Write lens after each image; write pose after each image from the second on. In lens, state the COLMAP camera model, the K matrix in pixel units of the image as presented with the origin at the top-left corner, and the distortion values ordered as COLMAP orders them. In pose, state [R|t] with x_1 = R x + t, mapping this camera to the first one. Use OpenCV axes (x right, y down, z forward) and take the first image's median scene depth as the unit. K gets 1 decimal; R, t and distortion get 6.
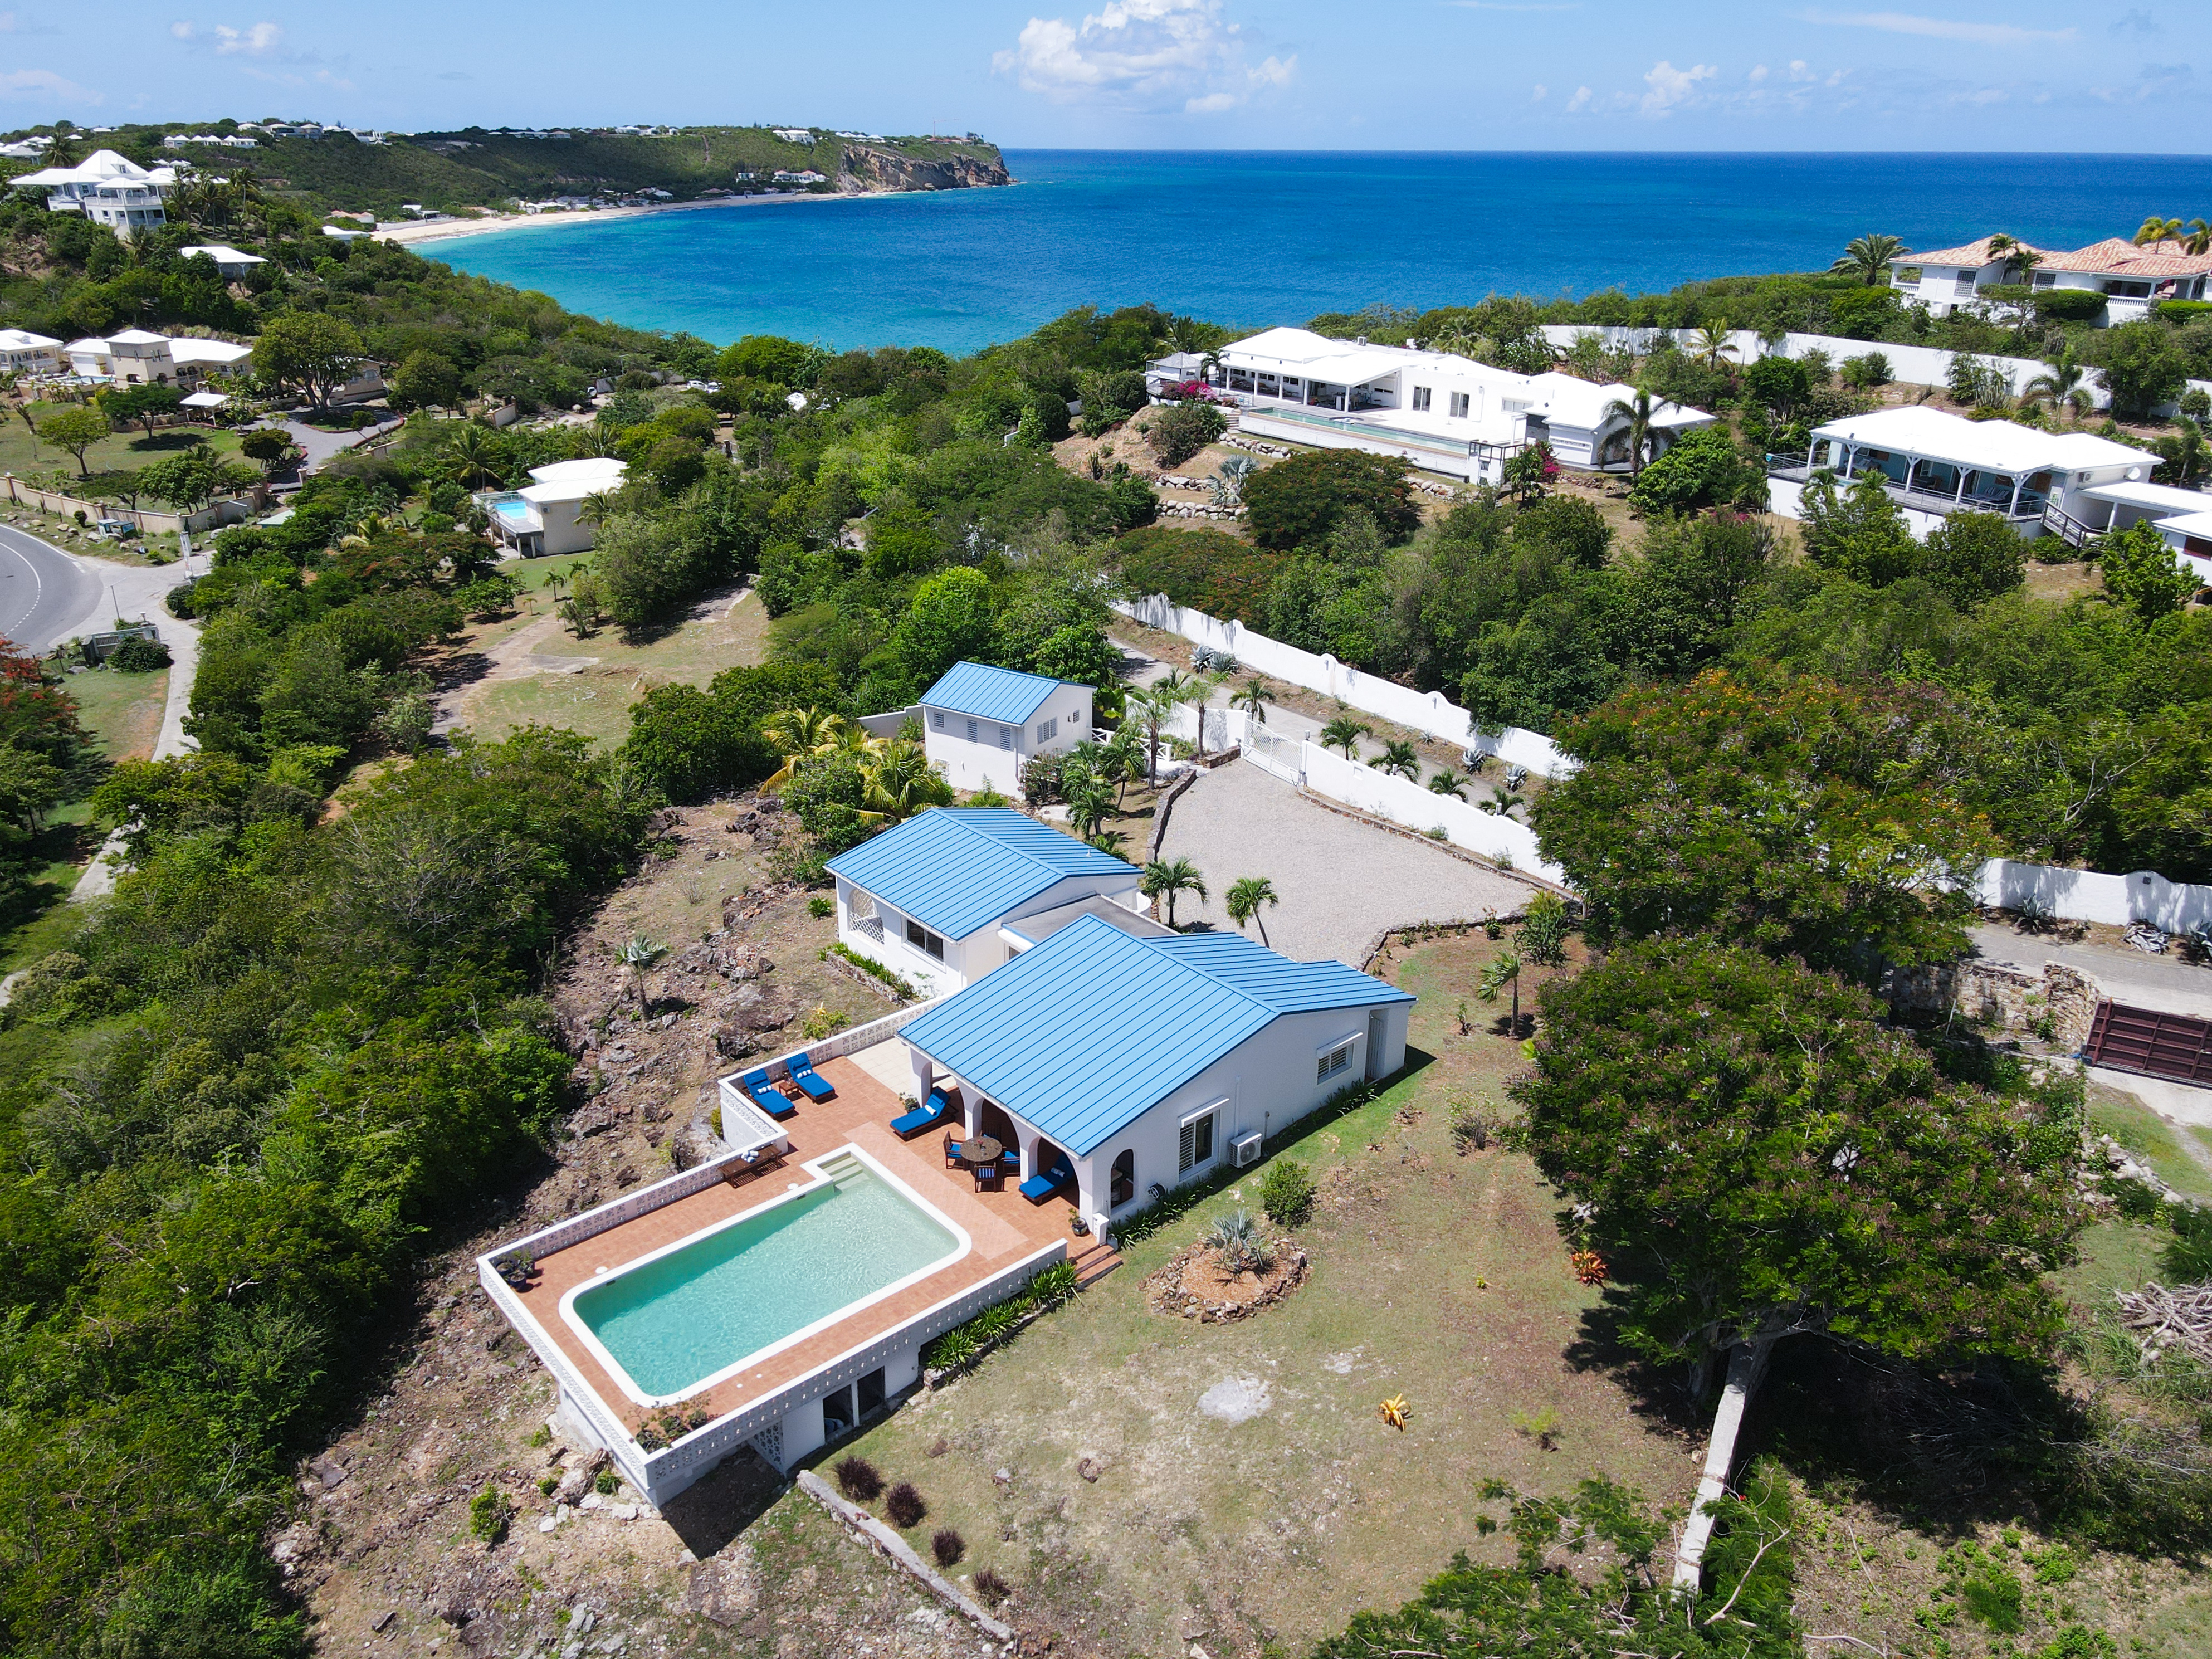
lens RADIAL K [[1632.5, 0, 1089.5], [0, 1632.5, 832.6], [0, 0, 1]] dist [0.009884, 0.014095]
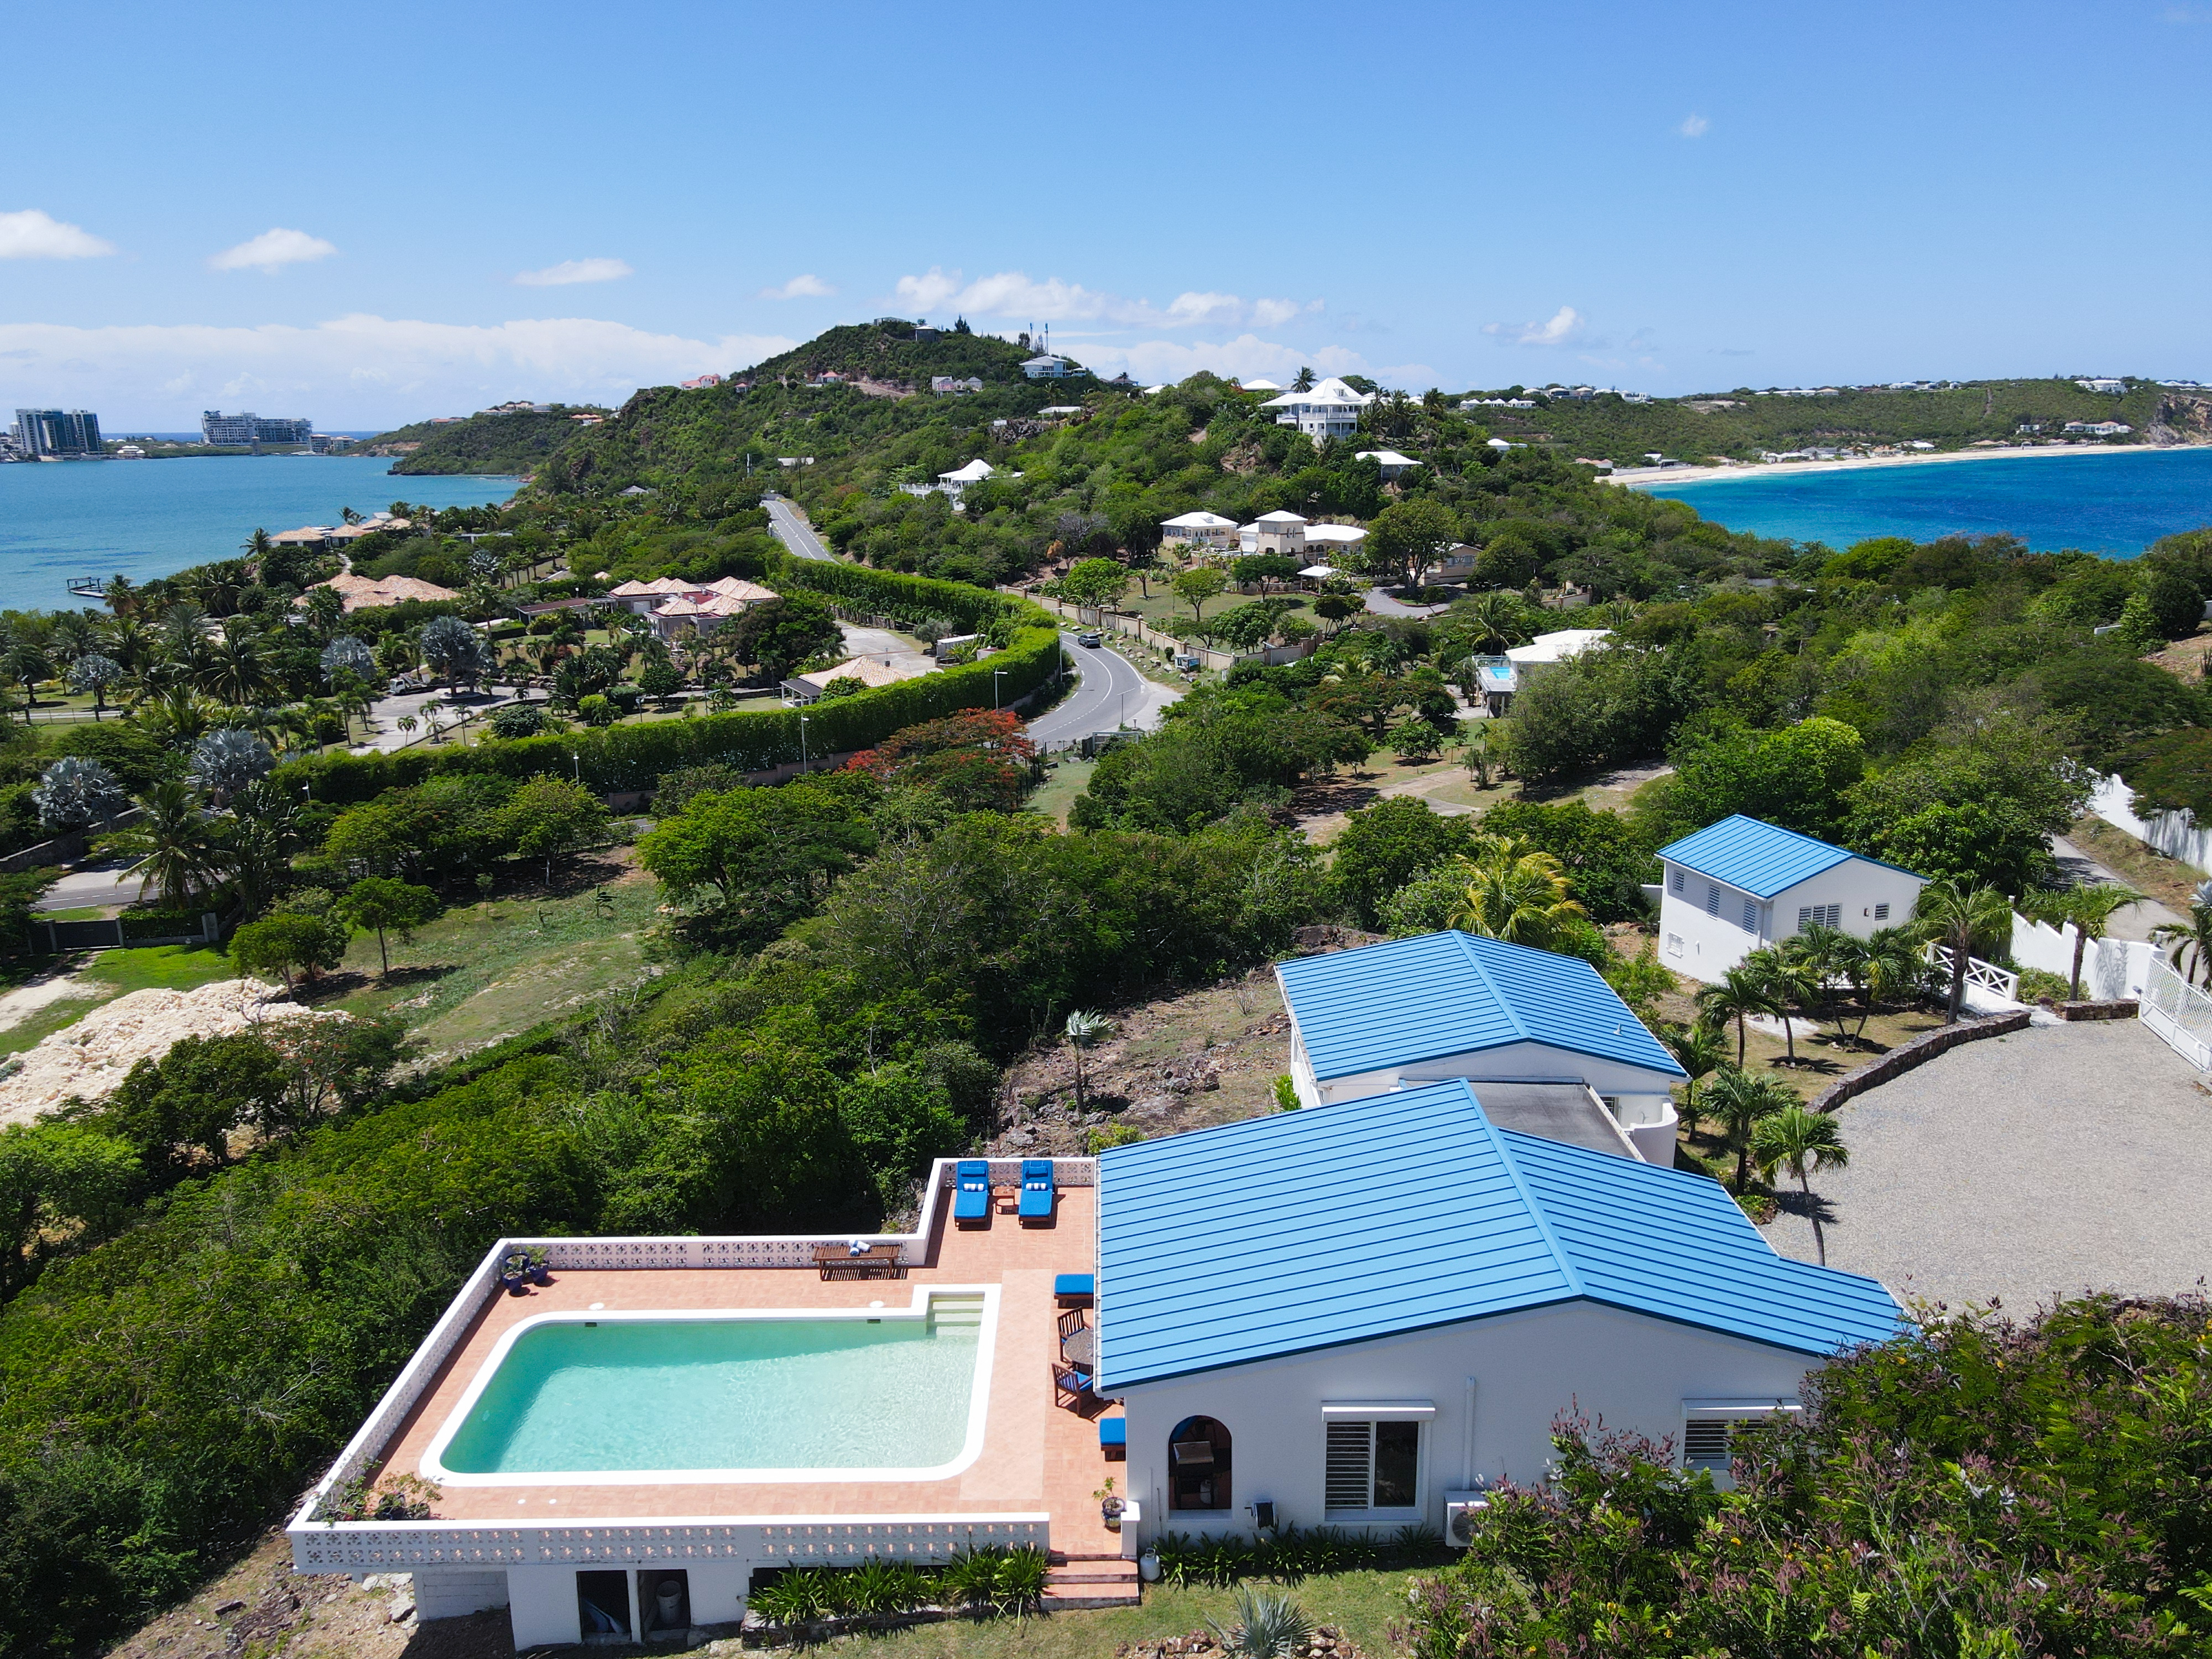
lens RADIAL K [[1614.4, 0, 1095.4], [0, 1614.4, 834.3], [0, 0, 1]] dist [0.018525, 0.003415]
pose [[0.756953, 0.150248, -0.635961, 0.126213], [-0.240134, 0.969072, -0.056873, 0.012495], [0.607747, 0.195767, 0.769622, 0.183699]]
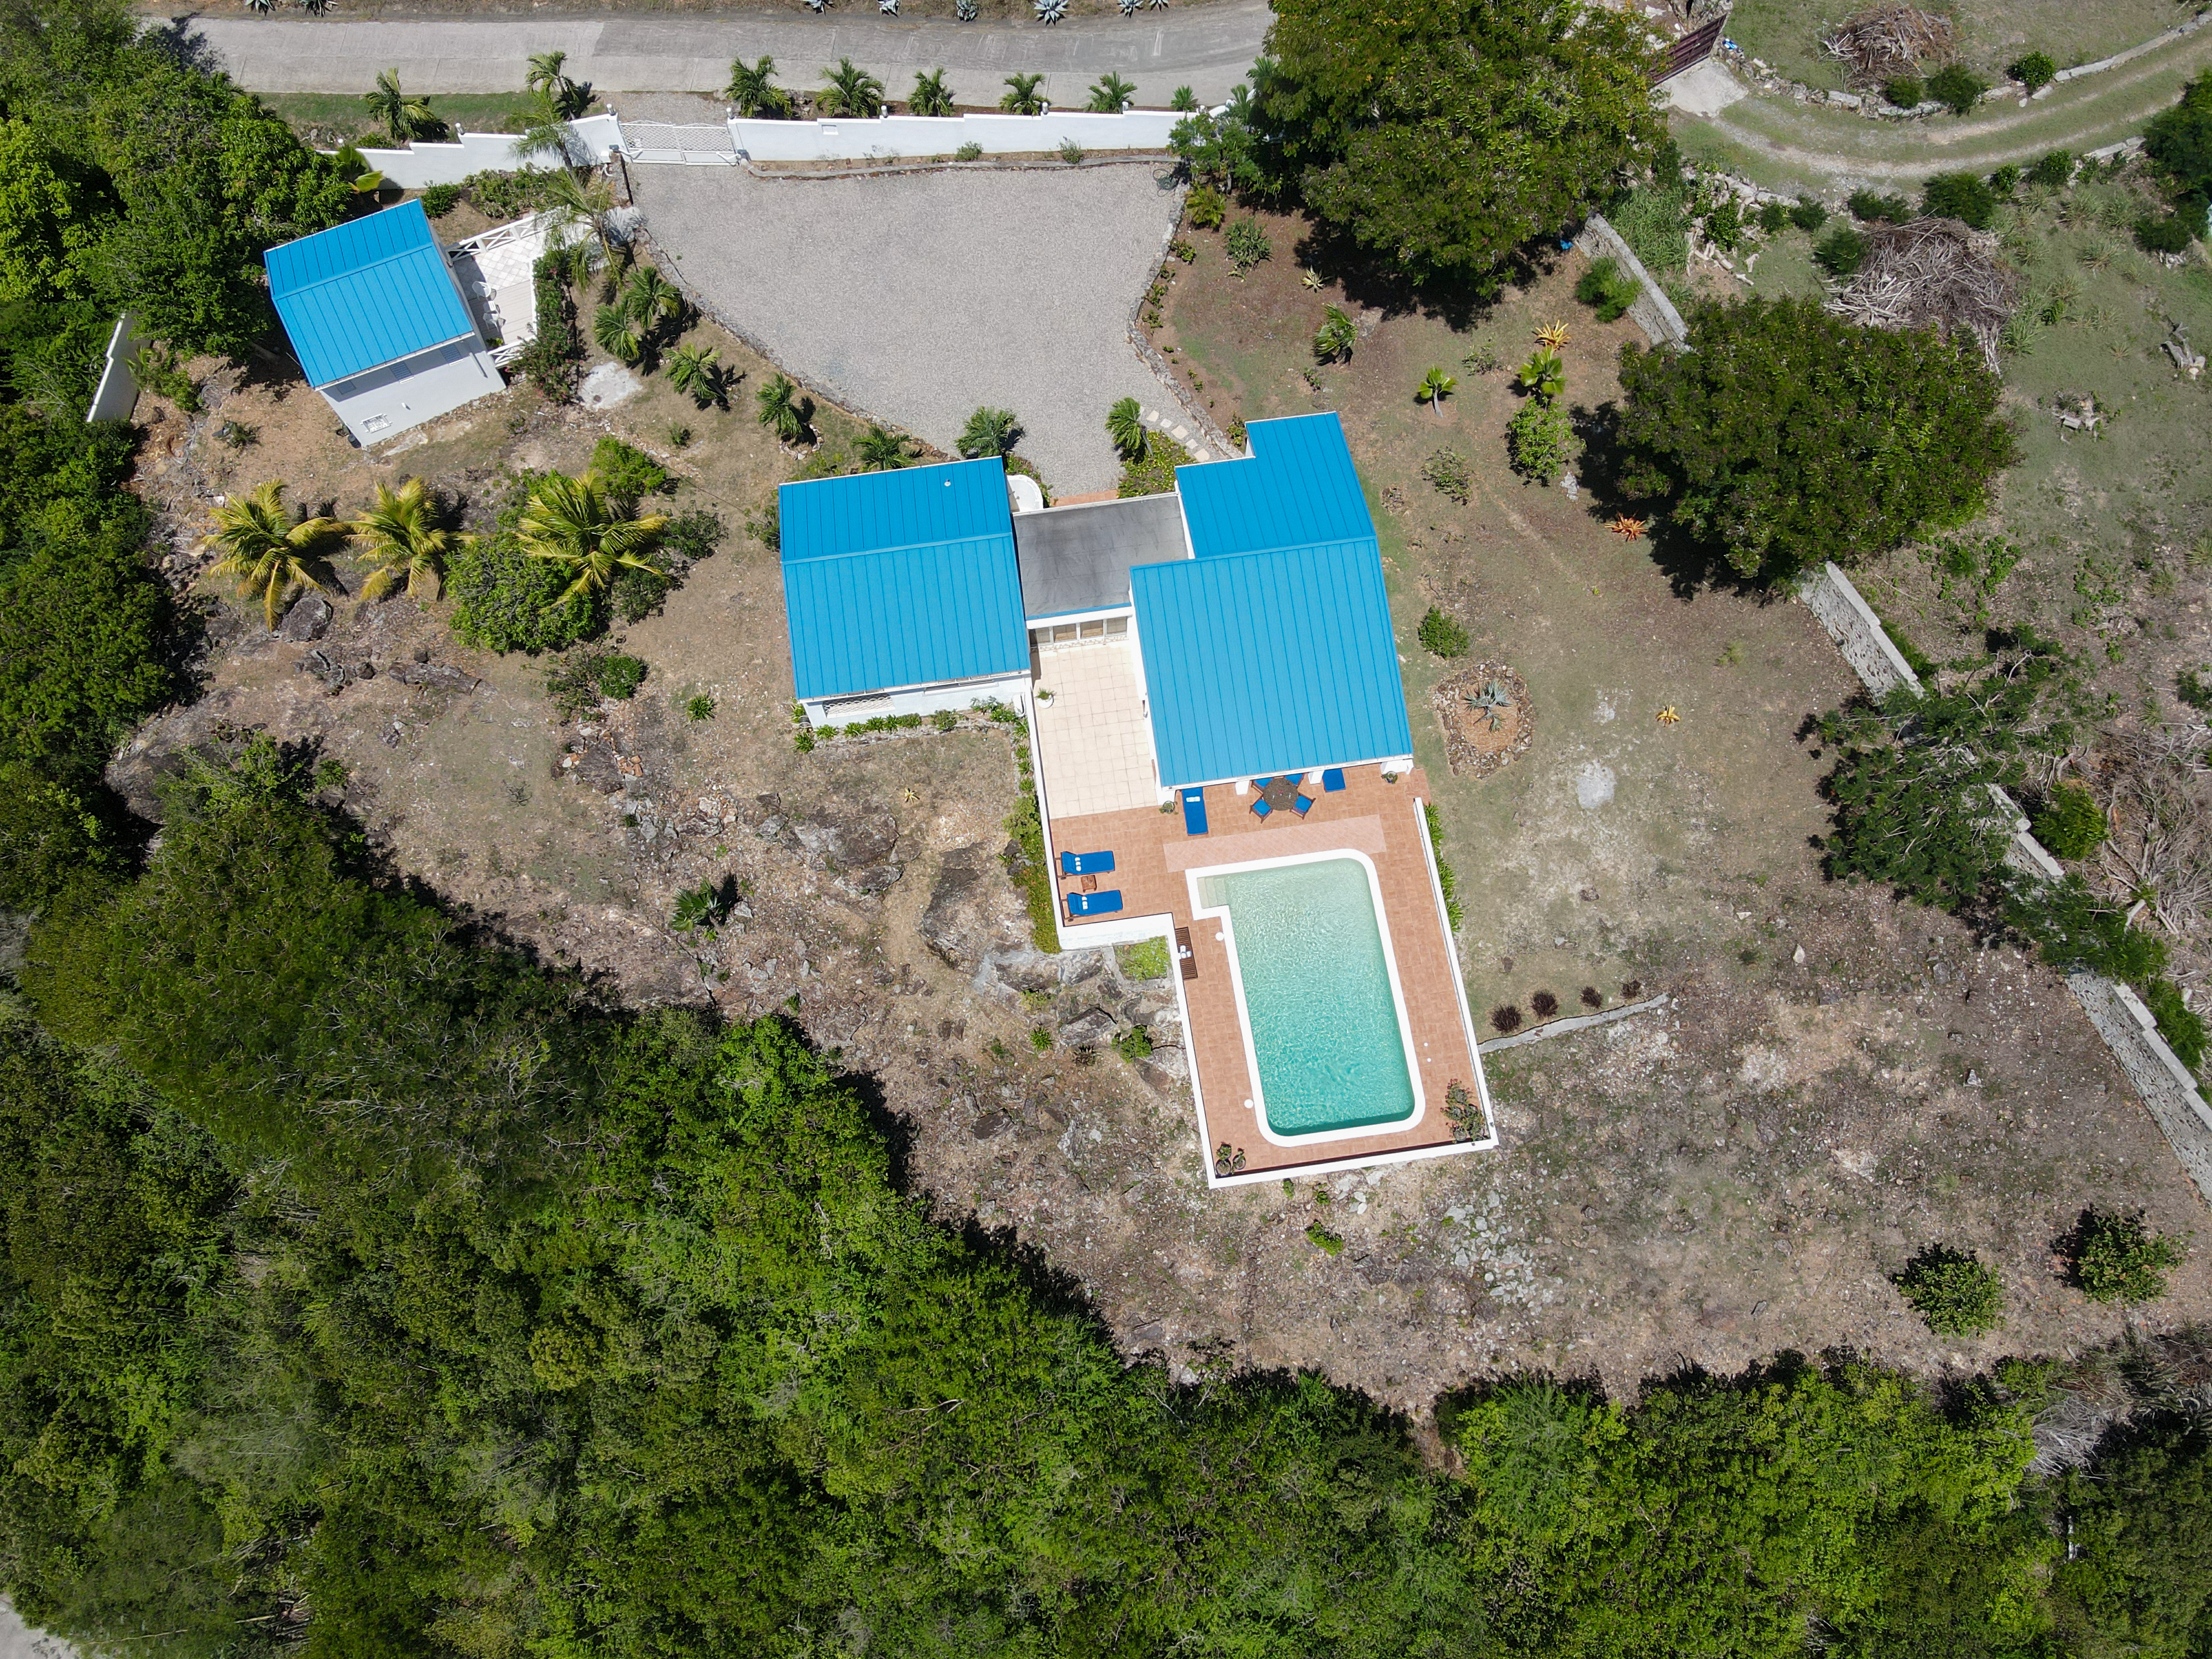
lens RADIAL K [[1632.4, 0, 1089.5], [0, 1632.4, 832.6], [0, 0, 1]] dist [0.009884, 0.014095]
pose [[0.543546, -0.791989, 0.278049, -0.201584], [0.345657, 0.513060, 0.785679, -0.318041], [-0.764904, -0.330944, 0.552628, 0.171241]]
